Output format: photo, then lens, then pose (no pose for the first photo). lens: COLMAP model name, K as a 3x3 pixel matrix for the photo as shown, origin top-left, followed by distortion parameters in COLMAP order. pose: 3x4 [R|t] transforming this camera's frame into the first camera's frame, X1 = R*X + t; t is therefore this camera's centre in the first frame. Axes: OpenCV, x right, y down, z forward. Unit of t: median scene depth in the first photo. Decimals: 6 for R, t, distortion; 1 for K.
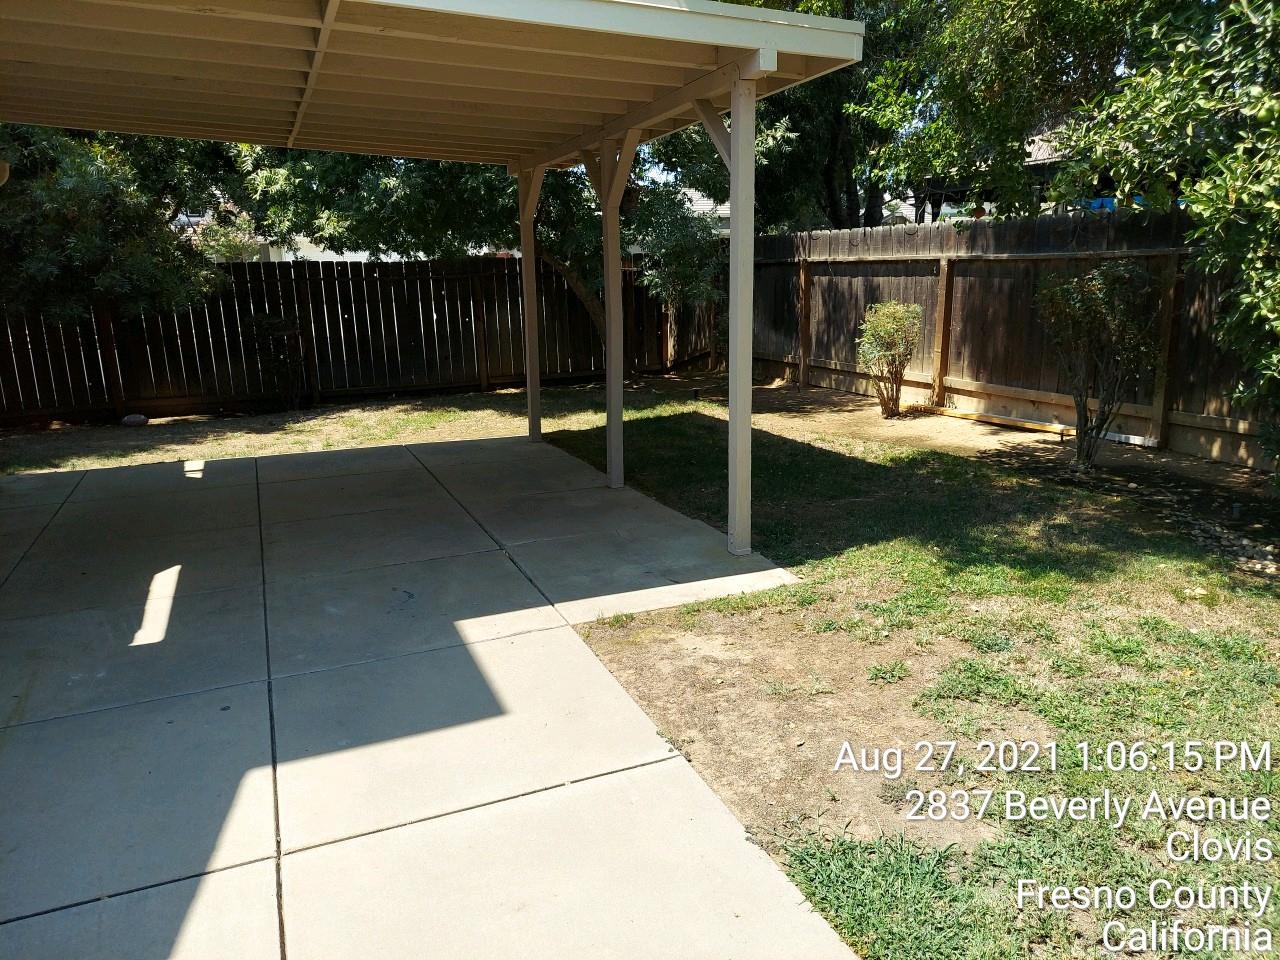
lens RADIAL K [[923.0, 0, 647.4], [0, 923.0, 485.9], [0, 0, 1]] dist [0.061430, -0.060473]
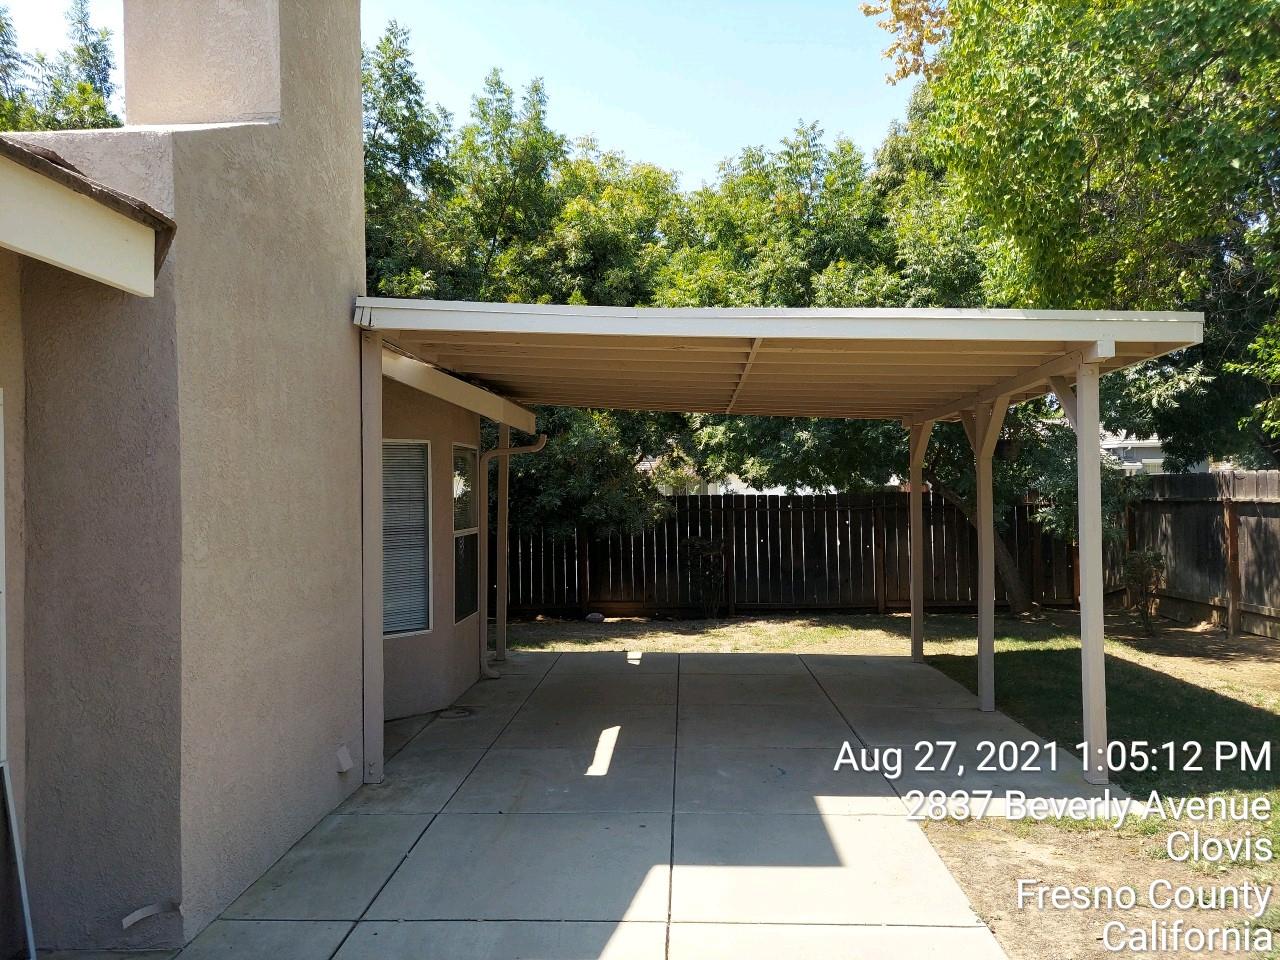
lens RADIAL K [[923.0, 0, 629.2], [0, 923.0, 480.6], [0, 0, 1]] dist [0.061430, -0.060473]
pose [[0.895972, 0.003498, -0.444097, 0.060475], [-0.110694, 0.970169, -0.215684, 0.018175], [0.430095, 0.242405, 0.869631, -0.142210]]
